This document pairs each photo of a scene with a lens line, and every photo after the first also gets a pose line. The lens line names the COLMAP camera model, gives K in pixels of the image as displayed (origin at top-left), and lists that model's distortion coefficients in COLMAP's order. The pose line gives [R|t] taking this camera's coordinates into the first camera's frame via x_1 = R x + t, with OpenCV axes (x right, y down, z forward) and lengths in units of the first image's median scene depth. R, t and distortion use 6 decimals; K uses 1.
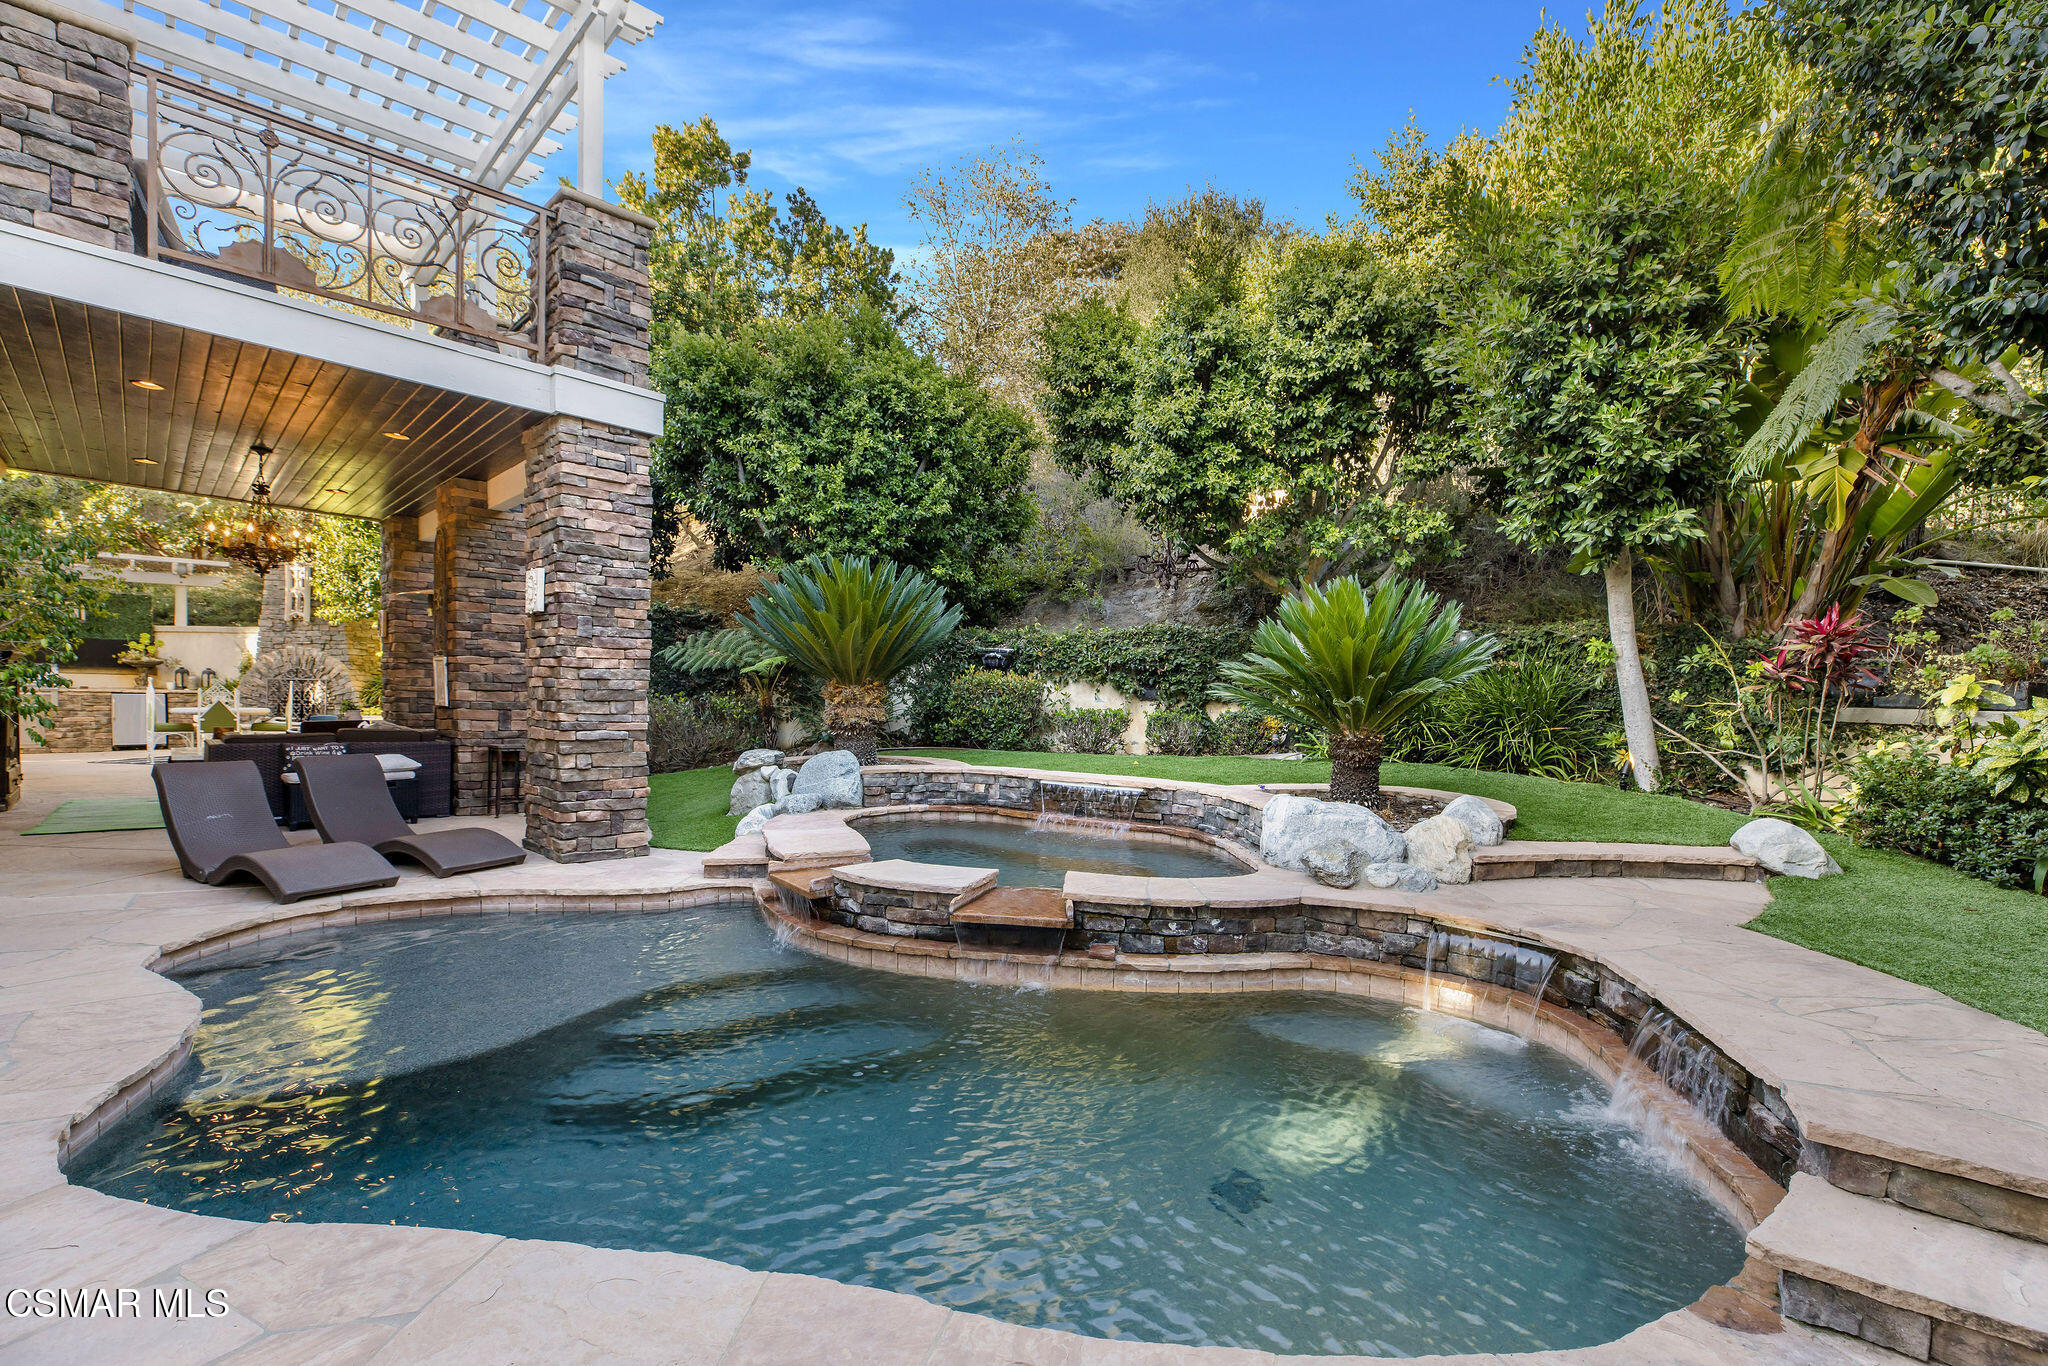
lens RADIAL K [[919.8, 0, 1059.4], [0, 919.8, 728.6], [0, 0, 1]] dist [-0.003277, -0.000575]
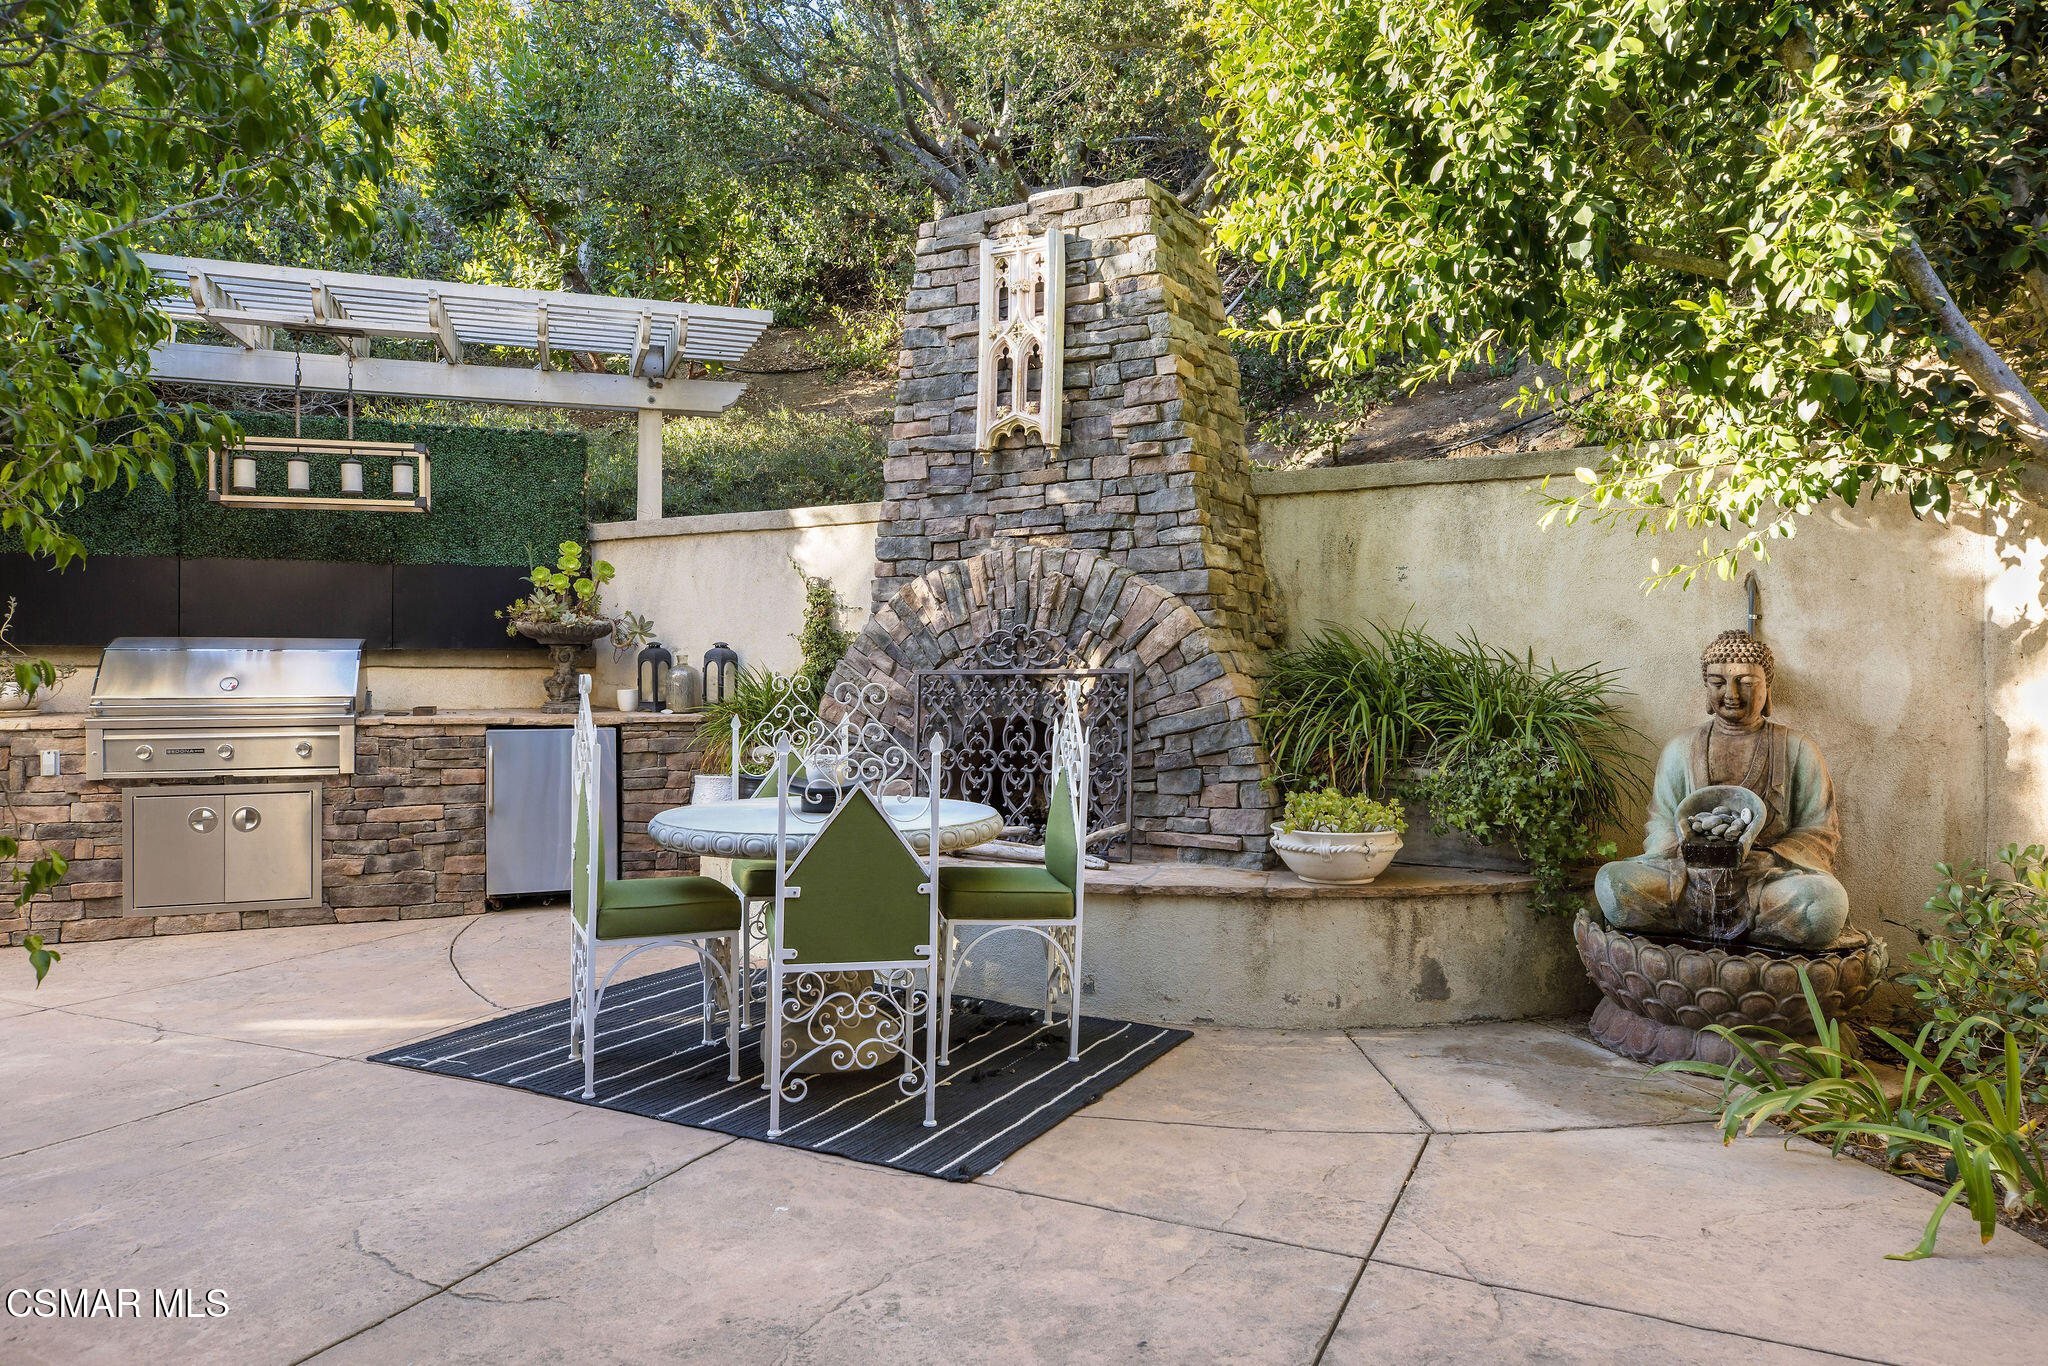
lens RADIAL K [[1421.0, 0, 1024.1], [0, 1421.0, 683.3], [0, 0, 1]] dist [0.003633, 0.000361]
pose [[0.892128, -0.015603, -0.451513, -0.666313], [-0.004630, 0.999035, -0.043672, -0.034212], [0.451759, 0.041051, 0.891195, 0.664004]]
